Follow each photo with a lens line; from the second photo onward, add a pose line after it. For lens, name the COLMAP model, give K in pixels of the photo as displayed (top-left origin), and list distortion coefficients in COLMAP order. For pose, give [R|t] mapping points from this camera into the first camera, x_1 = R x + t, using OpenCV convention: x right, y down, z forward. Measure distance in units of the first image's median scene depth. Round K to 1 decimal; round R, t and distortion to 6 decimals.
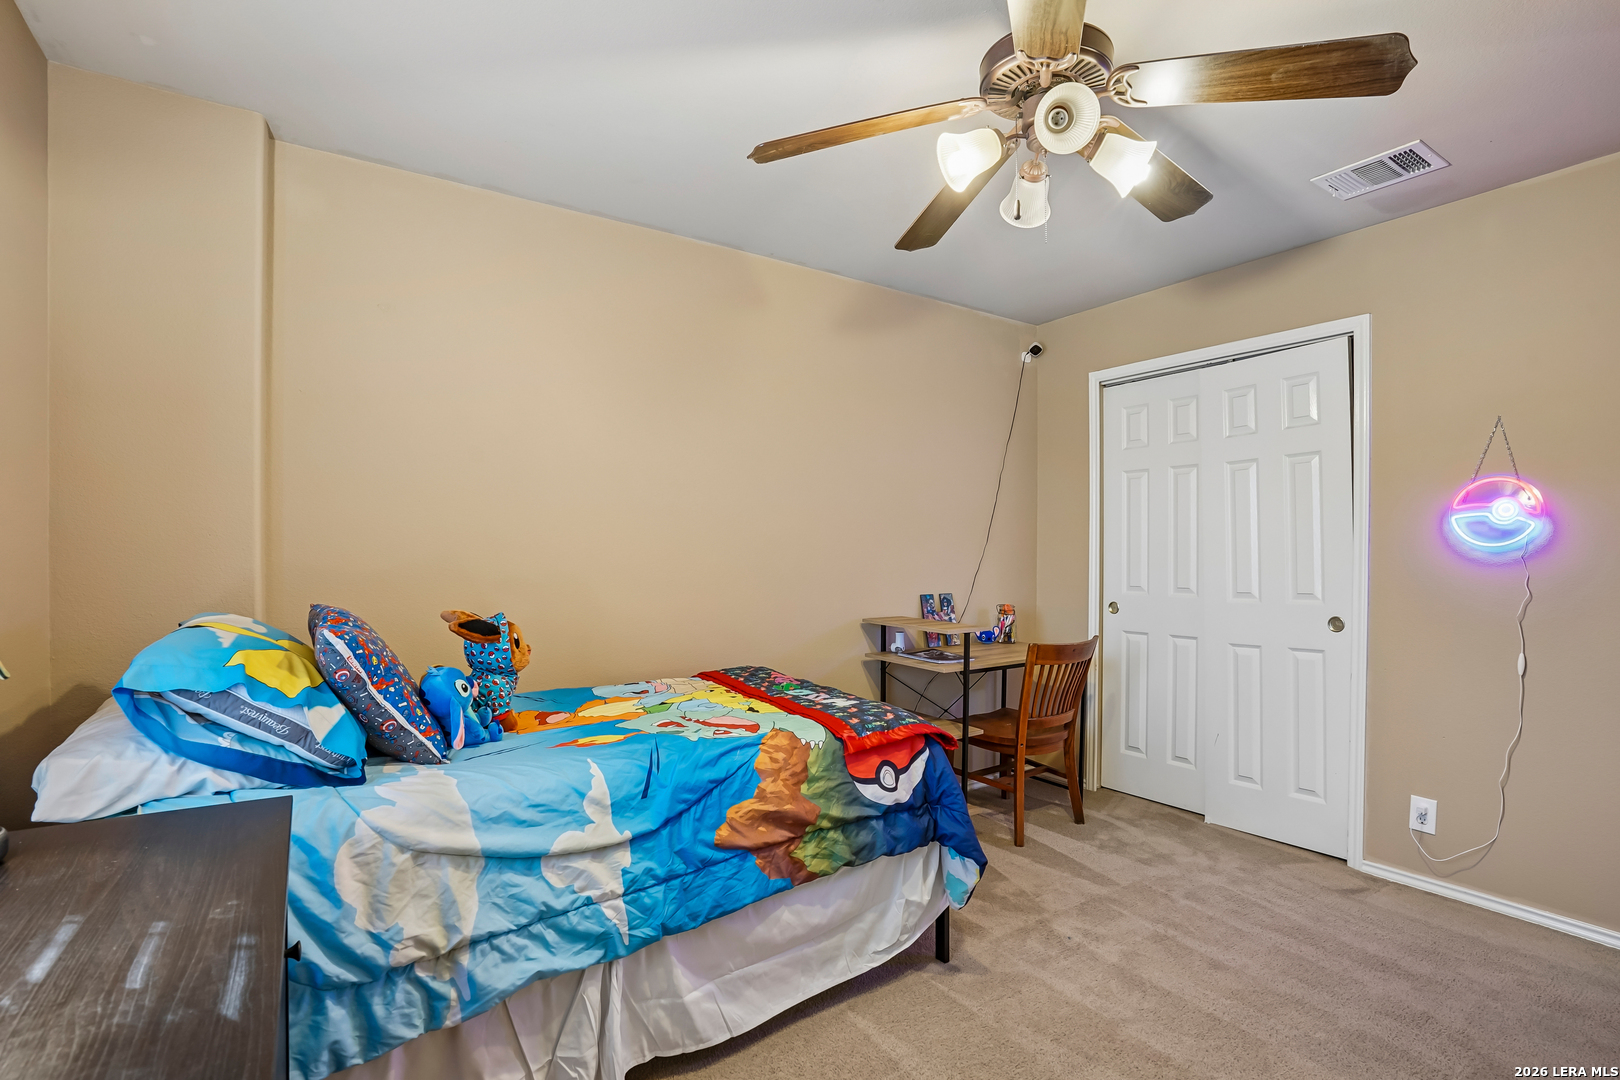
lens RADIAL K [[768.3, 0, 818.5], [0, 768.3, 527.1], [0, 0, 1]] dist [-0.048322, 0.000522]
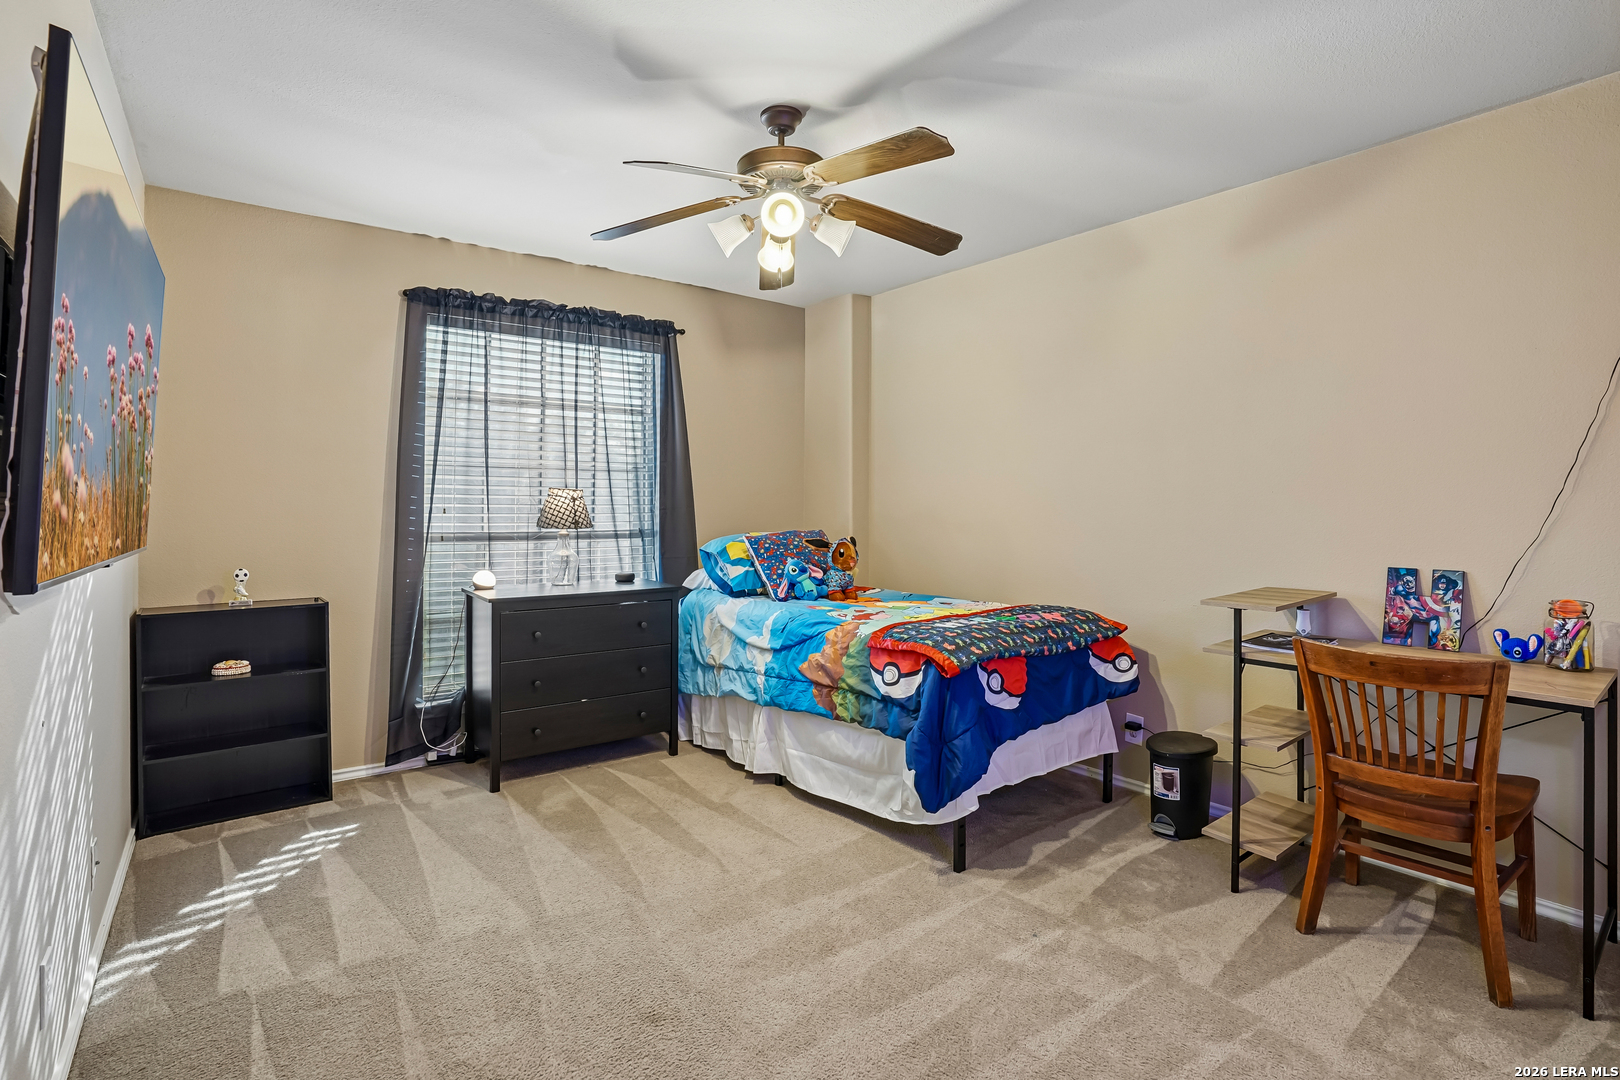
lens RADIAL K [[768.3, 0, 818.5], [0, 768.3, 527.1], [0, 0, 1]] dist [-0.048322, 0.000522]
pose [[0.045668, 0.002579, -0.998953, 1.564573], [0.017760, 0.999837, 0.003393, 0.083376], [0.998799, -0.017896, 0.045614, 0.942233]]
